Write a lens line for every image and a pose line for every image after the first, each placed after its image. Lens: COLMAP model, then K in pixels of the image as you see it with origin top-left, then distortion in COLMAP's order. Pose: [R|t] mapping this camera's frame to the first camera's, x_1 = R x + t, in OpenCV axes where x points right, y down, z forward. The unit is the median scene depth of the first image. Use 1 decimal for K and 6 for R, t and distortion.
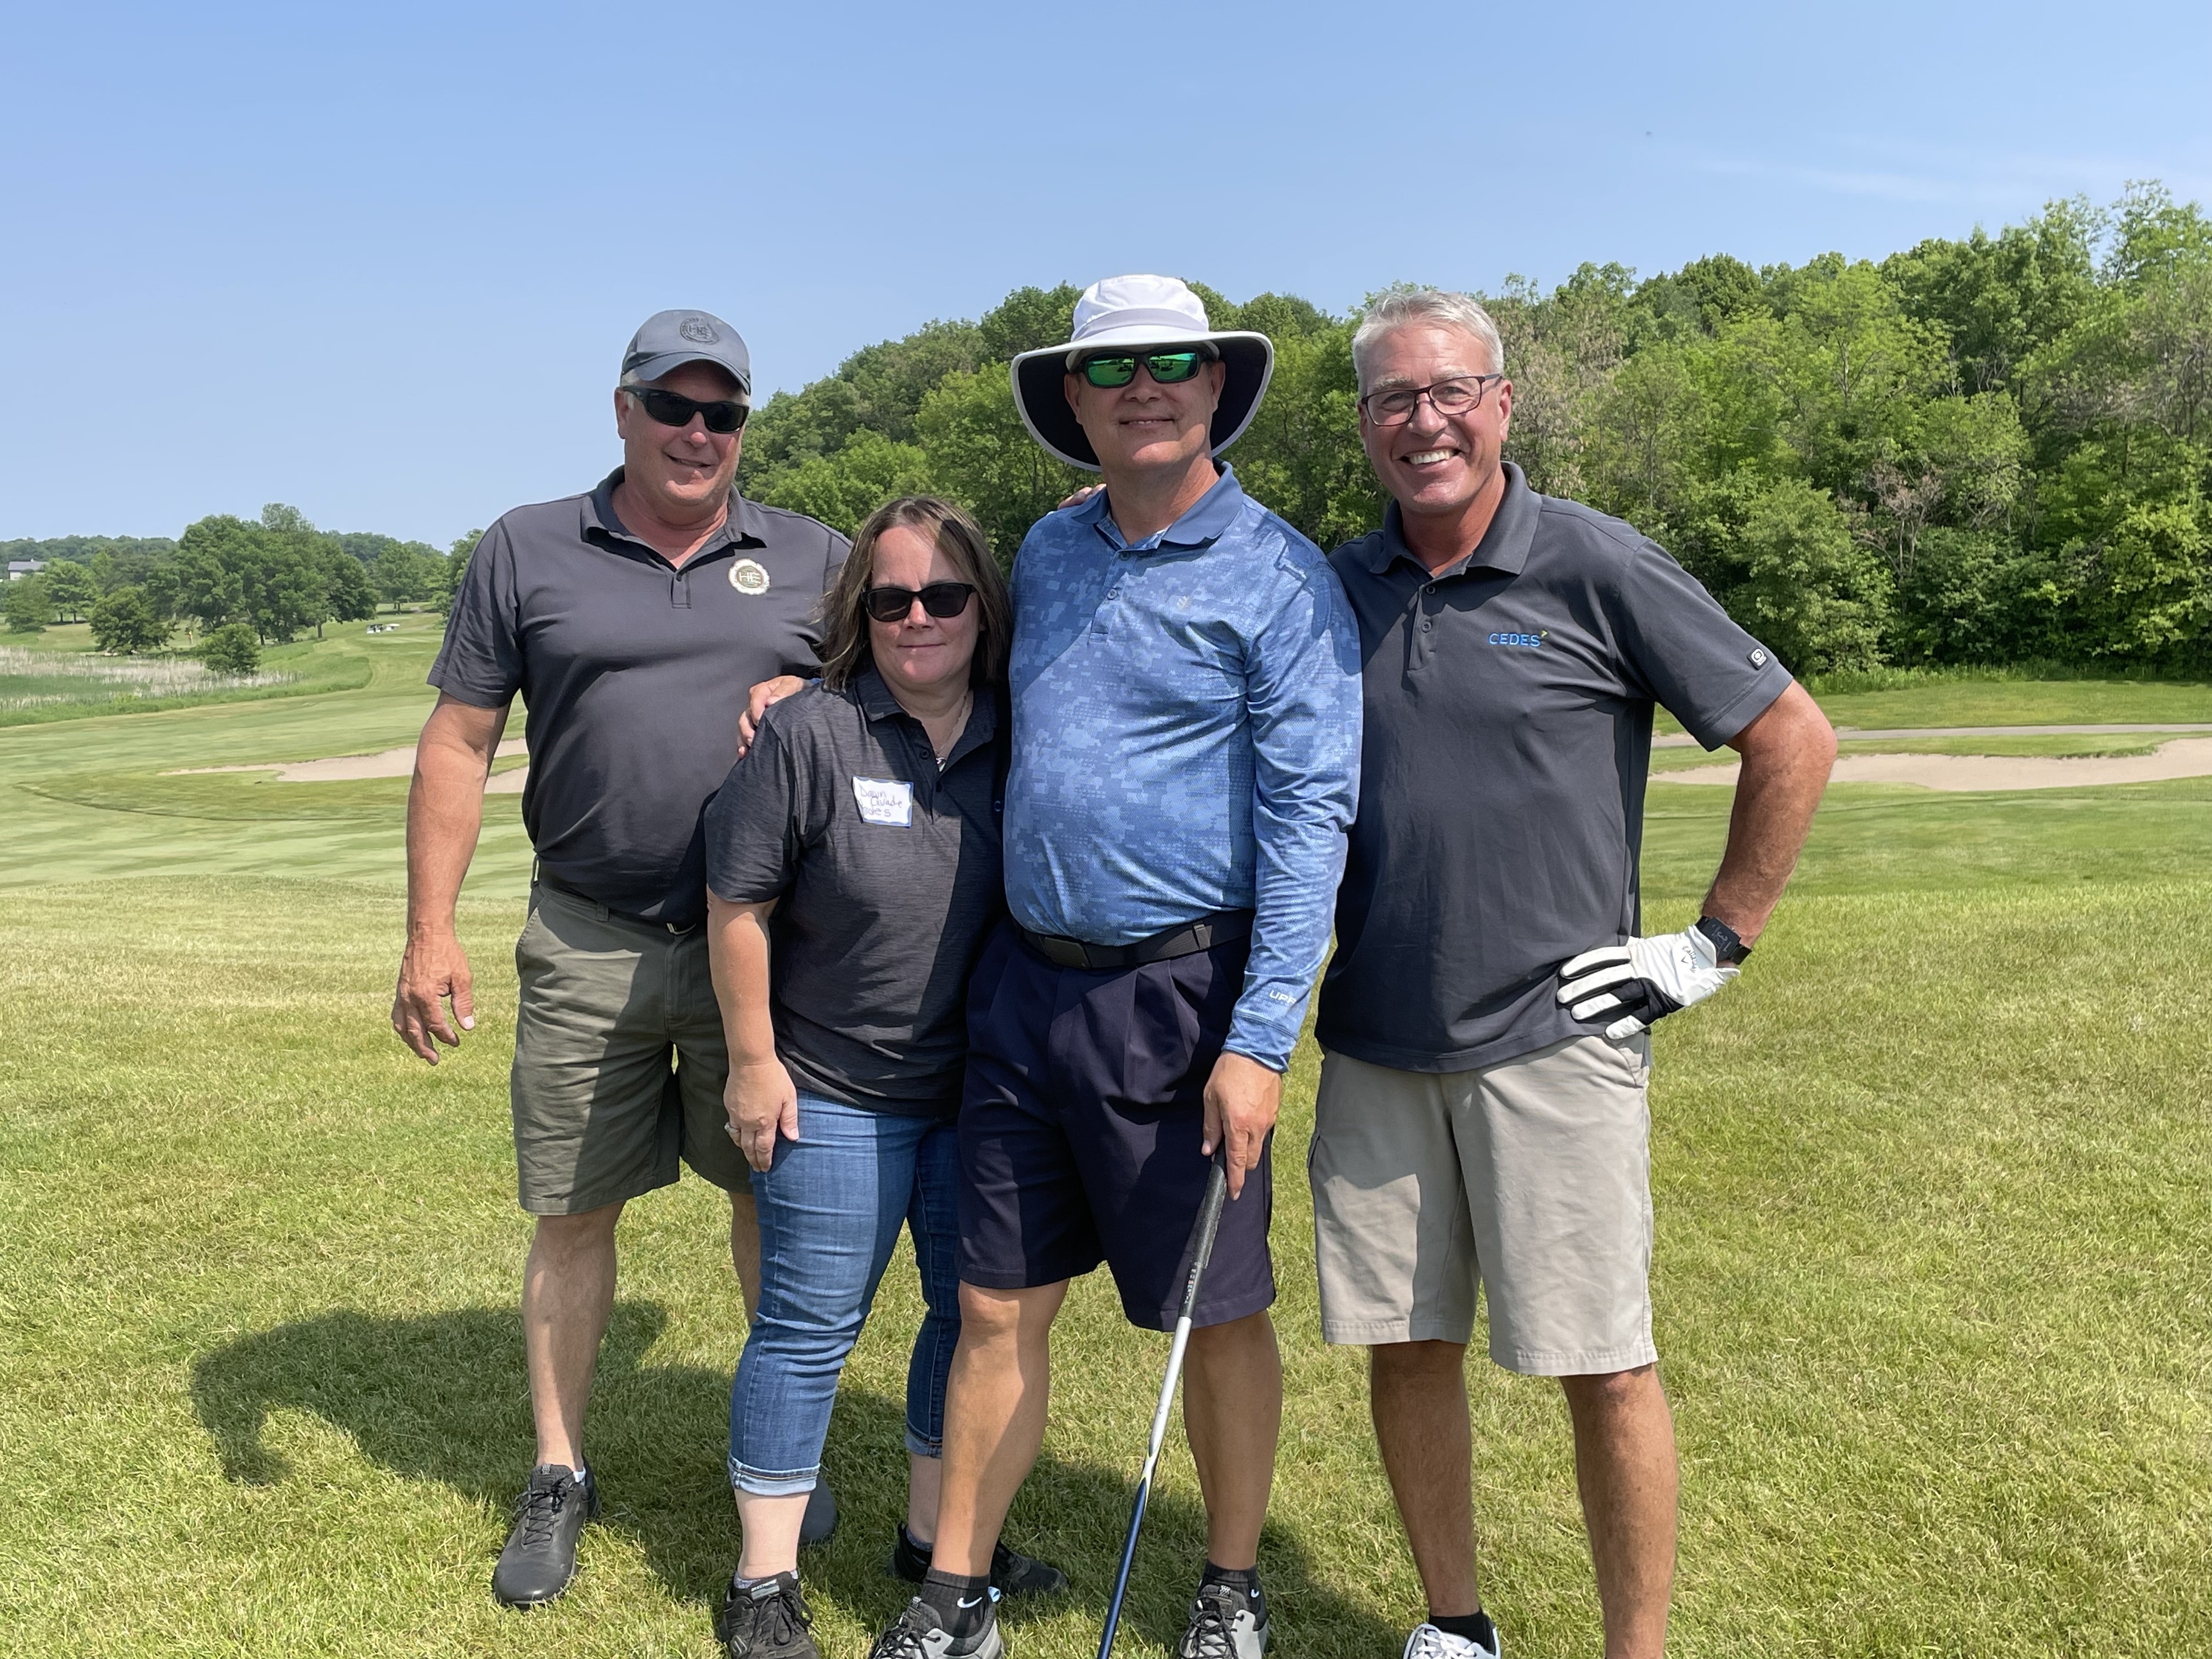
lens RADIAL K [[2288.4, 0, 1133.6], [0, 2288.4, 823.7], [0, 0, 1]] dist [0.124275, -0.236983]
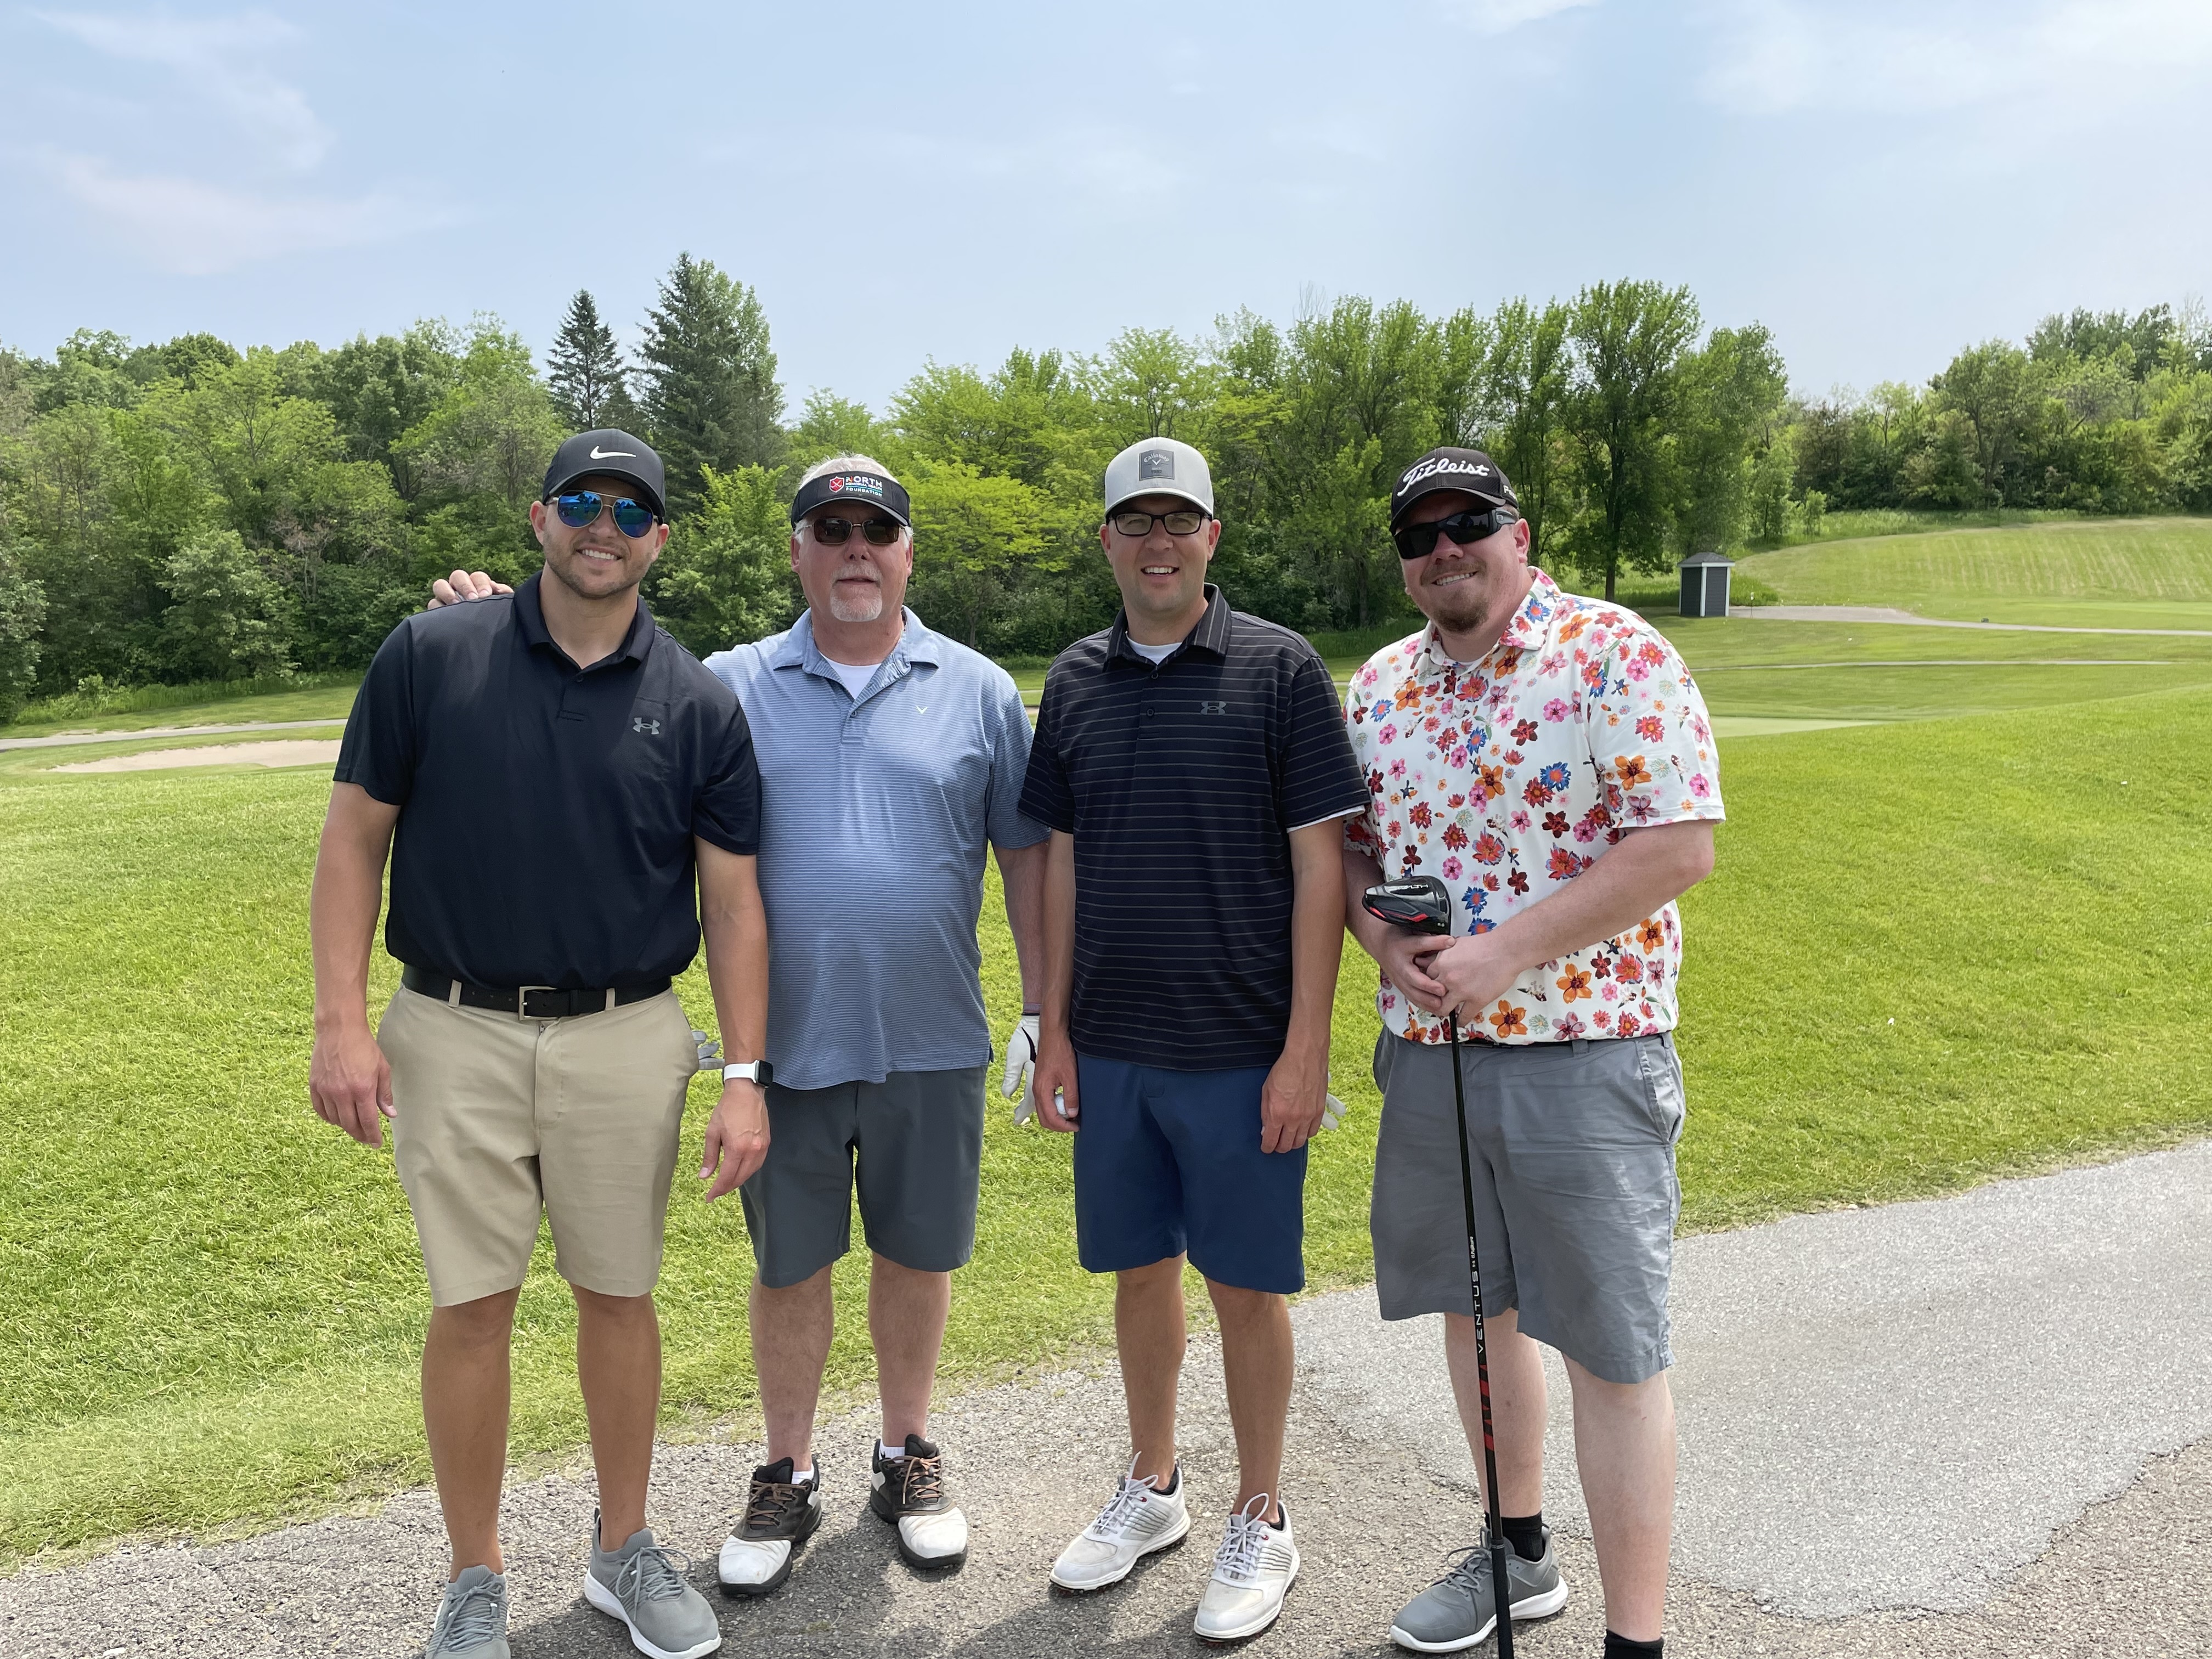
lens RADIAL K [[1752.7, 0, 1101.5], [0, 1752.7, 832.5], [0, 0, 1]] dist [0.085691, -0.115379]
pose [[0.786541, -0.075751, 0.612875, 0.059895], [0.061375, 0.997123, 0.044477, 0.003303], [-0.614481, 0.002632, 0.788927, -0.039028]]
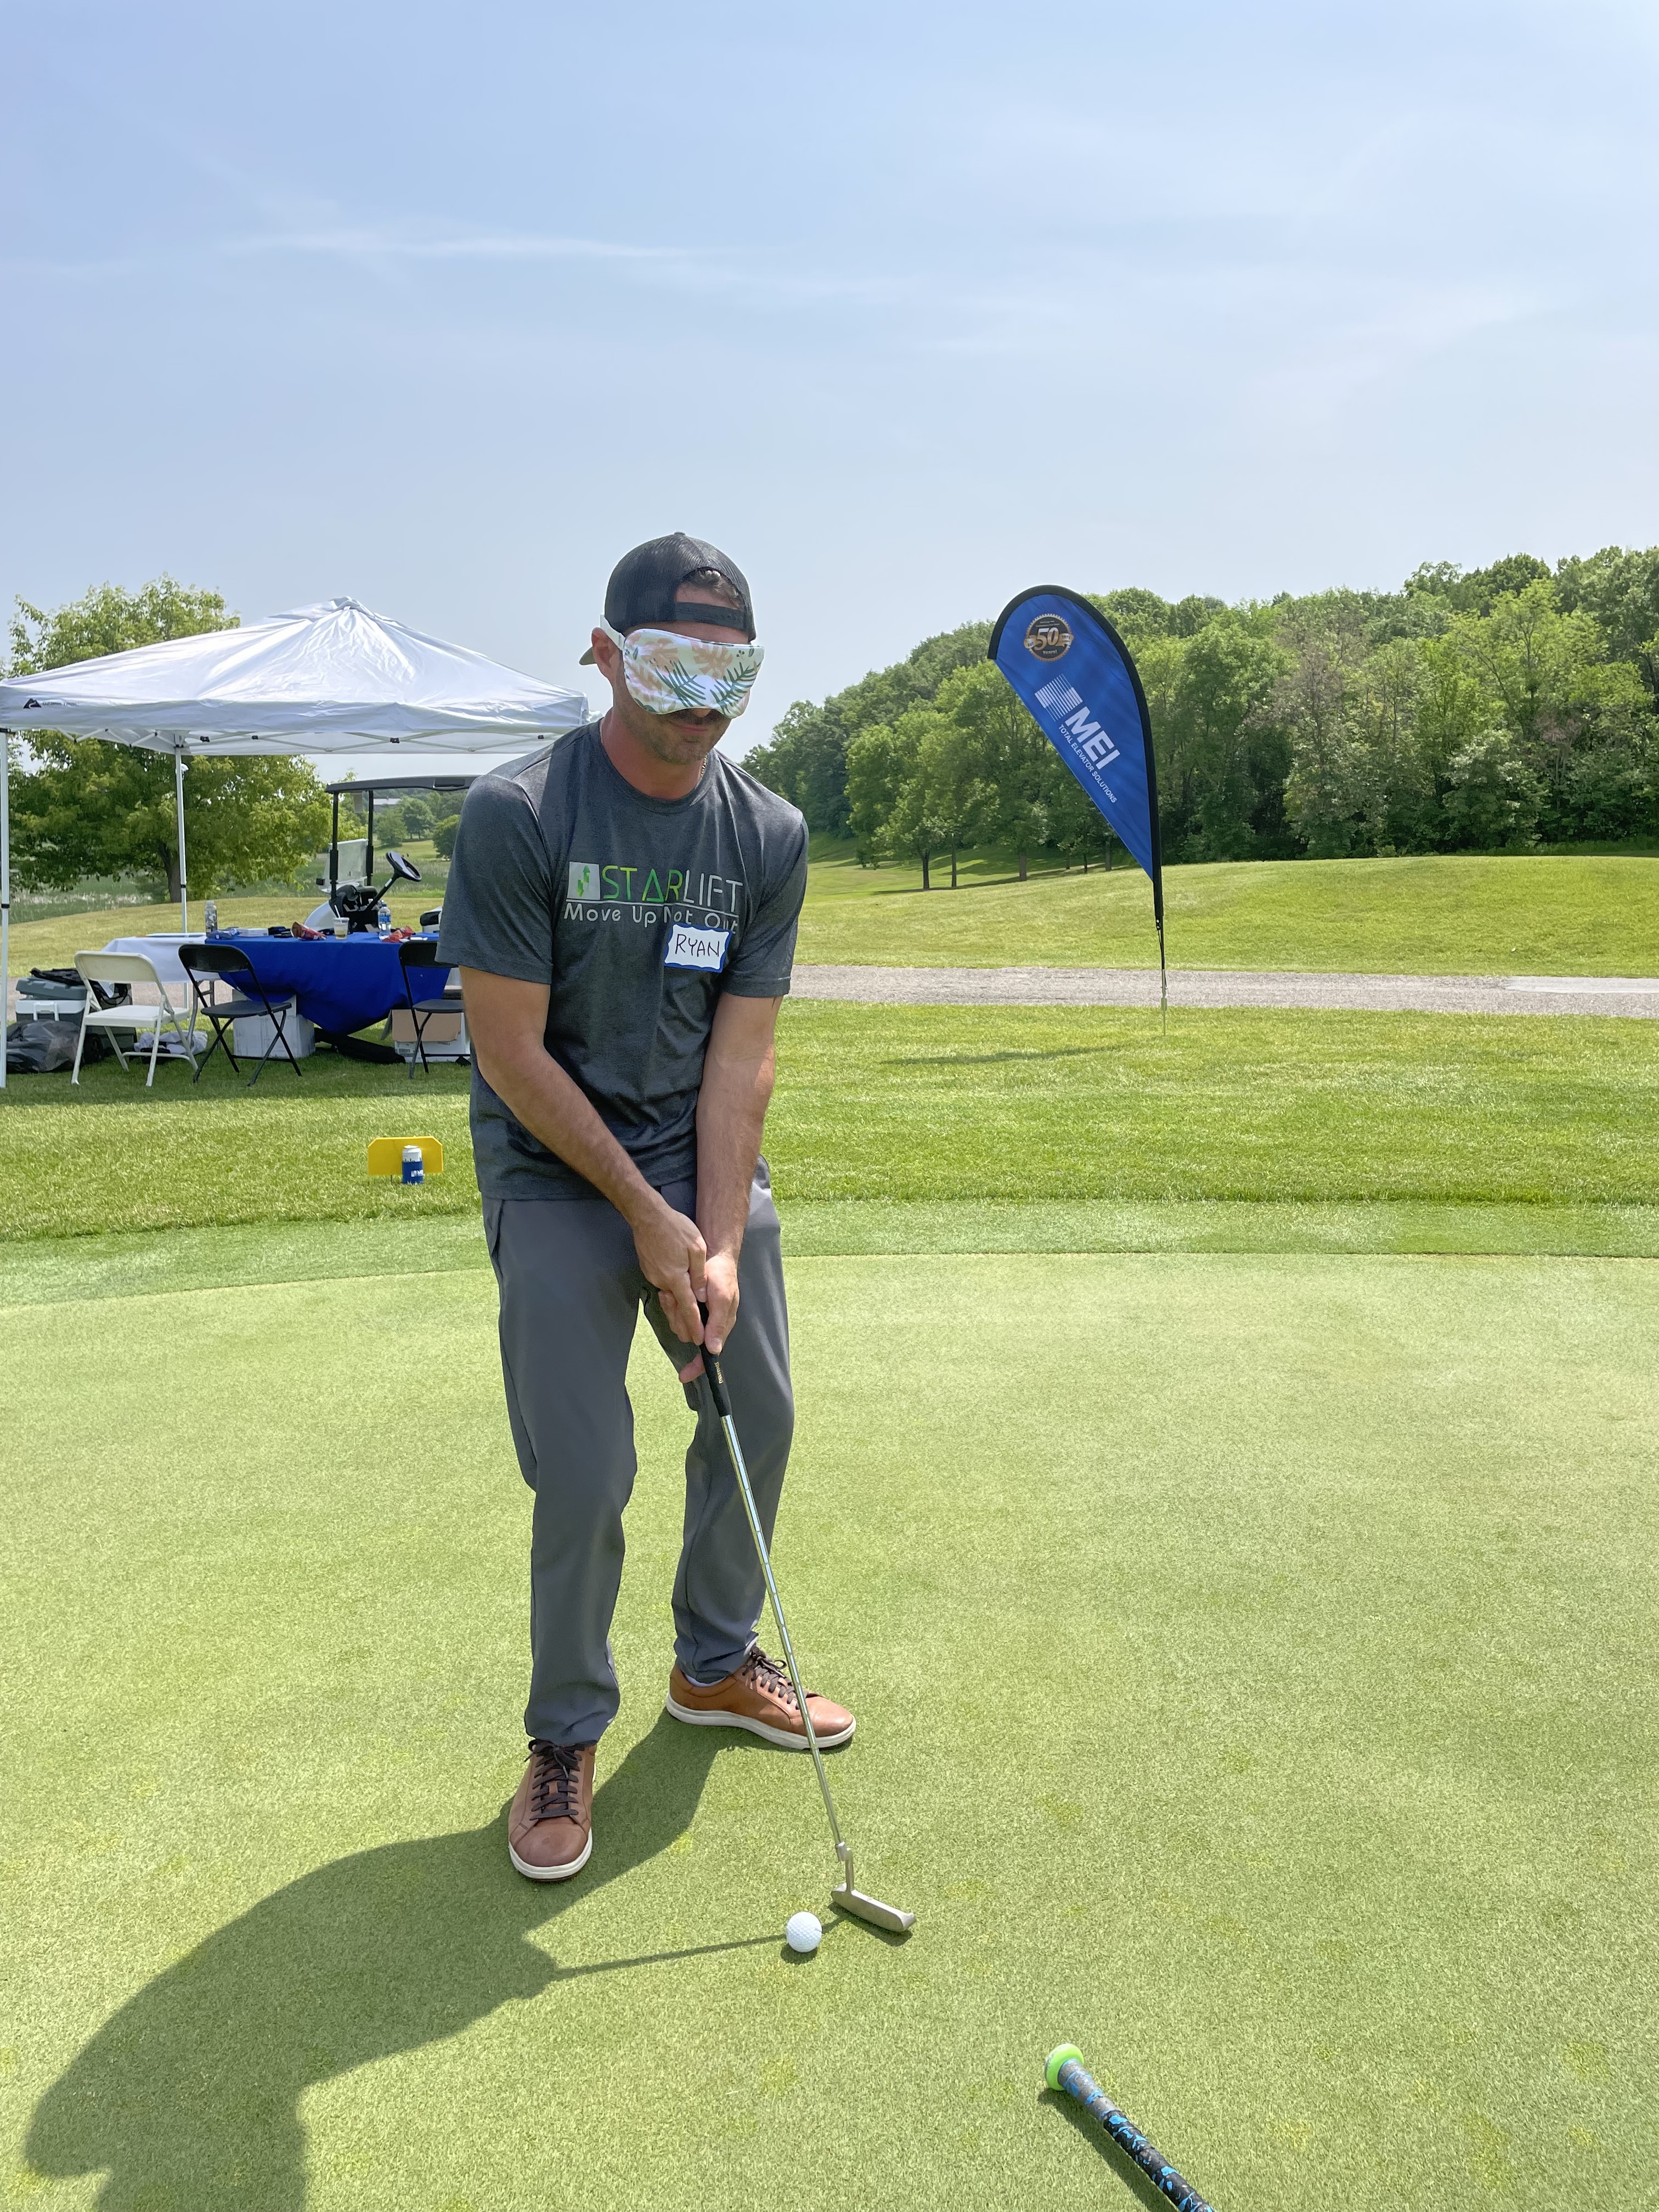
lens RADIAL K [[1655.3, 0, 850.9], [0, 1655.3, 1103.9], [0, 0, 1]] dist [0.083945, -0.112984]
pose [[0.985266, 0.010616, -0.170698, 0.053021], [0.002425, 0.997104, 0.076014, 0.019148], [0.171010, -0.075308, 0.982387, -0.189493]]
